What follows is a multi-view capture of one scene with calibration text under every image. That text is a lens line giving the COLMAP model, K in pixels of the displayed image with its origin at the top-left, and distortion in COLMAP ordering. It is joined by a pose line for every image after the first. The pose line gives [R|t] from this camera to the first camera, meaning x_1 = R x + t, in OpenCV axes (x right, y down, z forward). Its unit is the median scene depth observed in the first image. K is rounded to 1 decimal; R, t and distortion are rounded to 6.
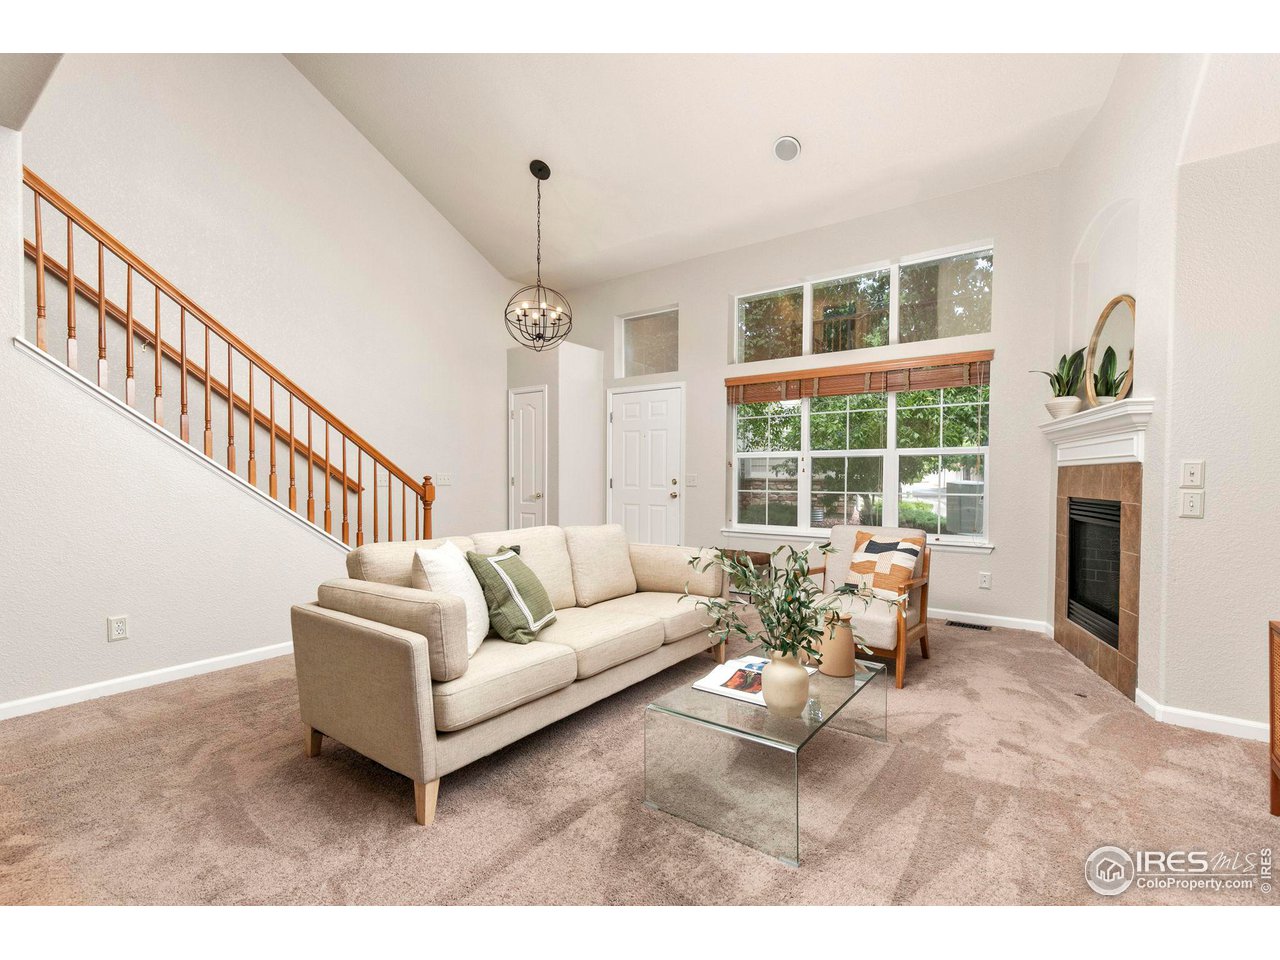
lens RADIAL K [[576.8, 0, 640.1], [0, 576.8, 487.5], [0, 0, 1]] dist [0.000877, -0.000314]
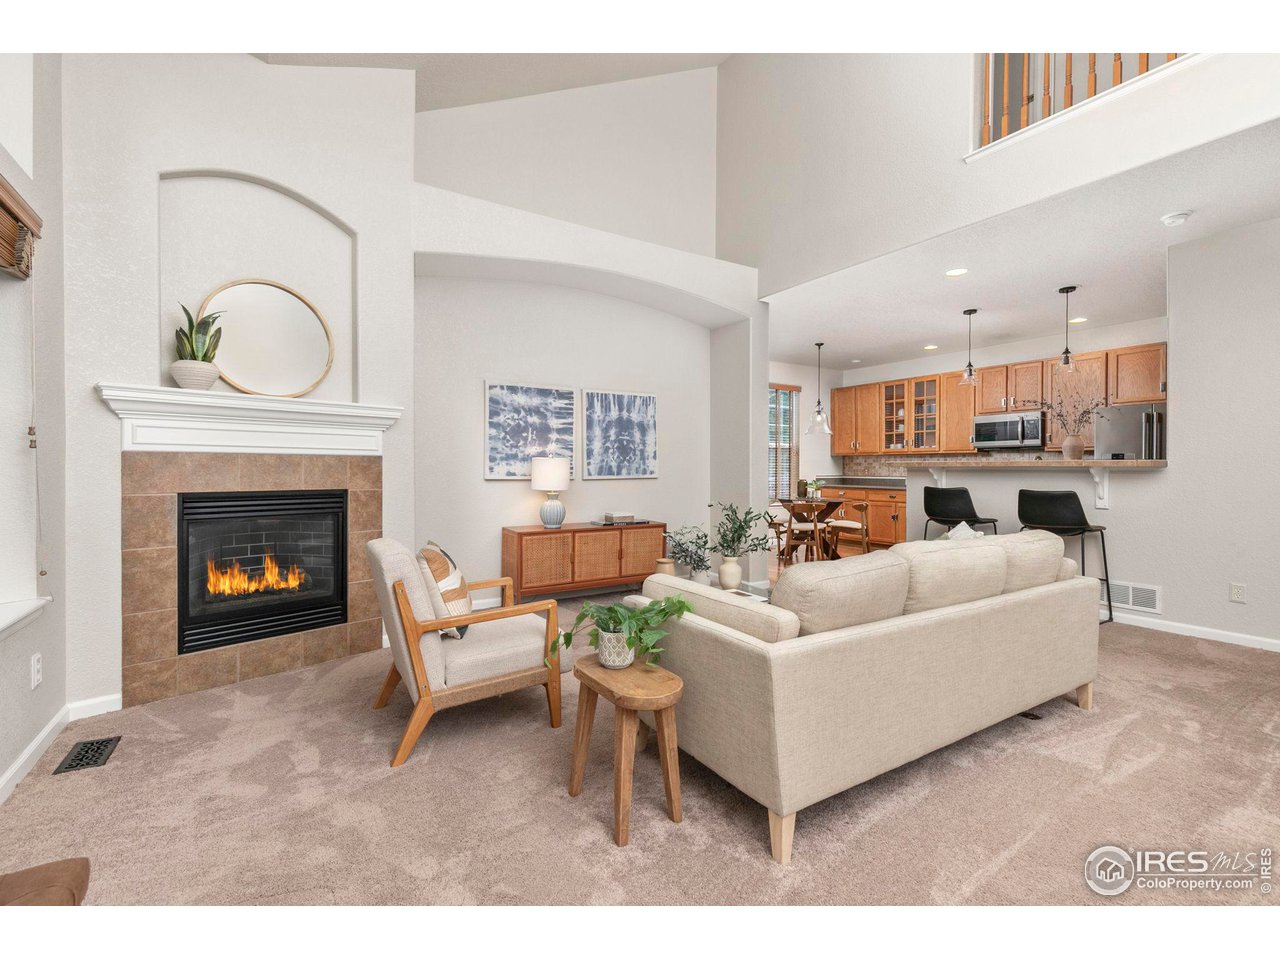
lens RADIAL K [[576.8, 0, 629.1], [0, 576.8, 471.6], [0, 0, 1]] dist [0.000877, -0.000314]
pose [[-0.926939, -0.006300, 0.375160, -0.059986], [0.001081, 0.999810, 0.019458, -0.018723], [-0.375212, 0.018442, -0.926756, 1.082766]]
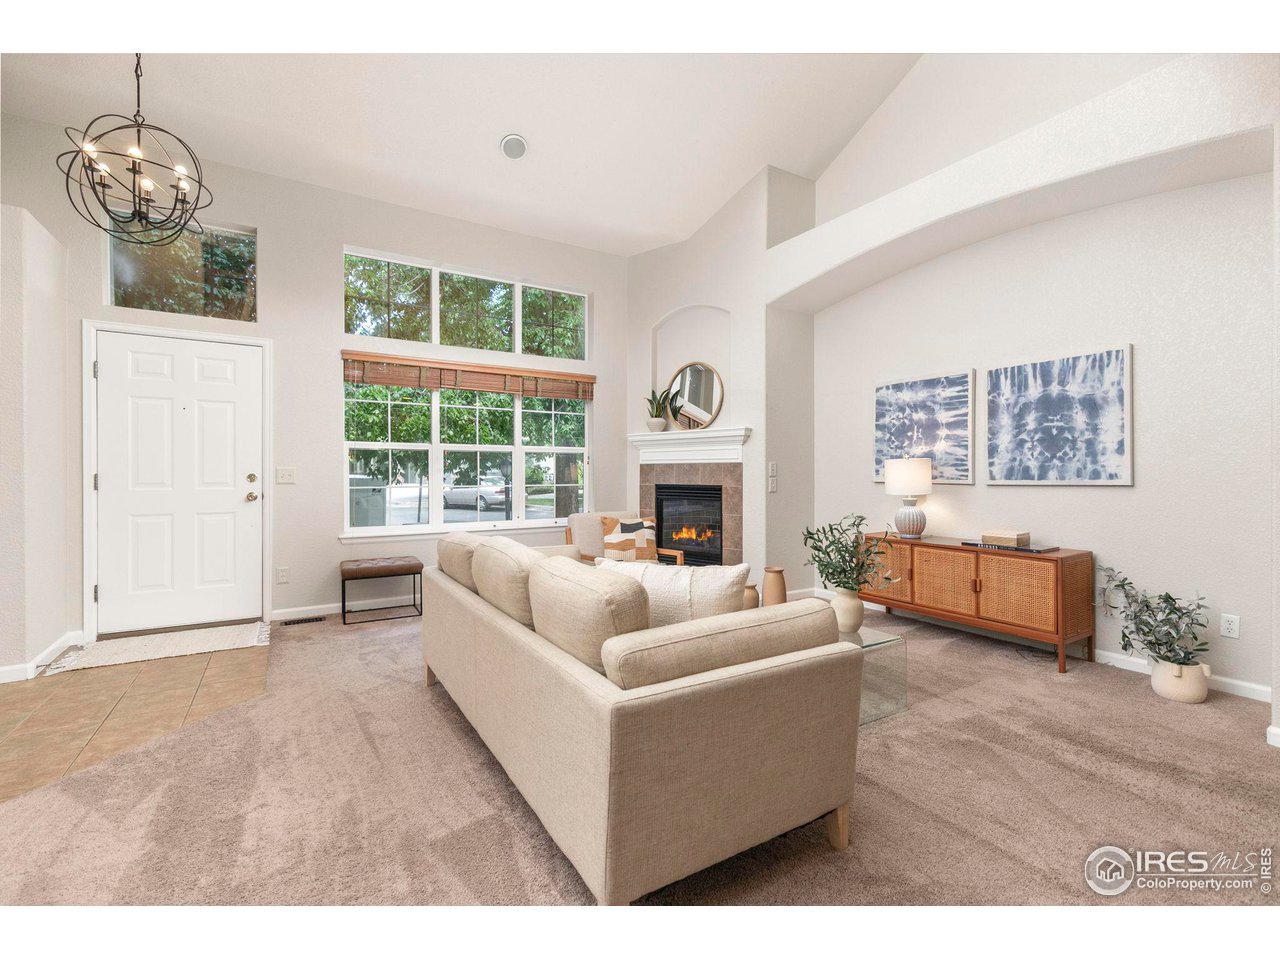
lens RADIAL K [[576.8, 0, 640.8], [0, 576.8, 476.9], [0, 0, 1]] dist [0.000877, -0.000314]
pose [[0.381182, -0.008930, 0.924457, -0.486959], [0.015946, 0.999868, 0.003083, -0.006161], [-0.924363, 0.013567, 0.381274, 0.337557]]
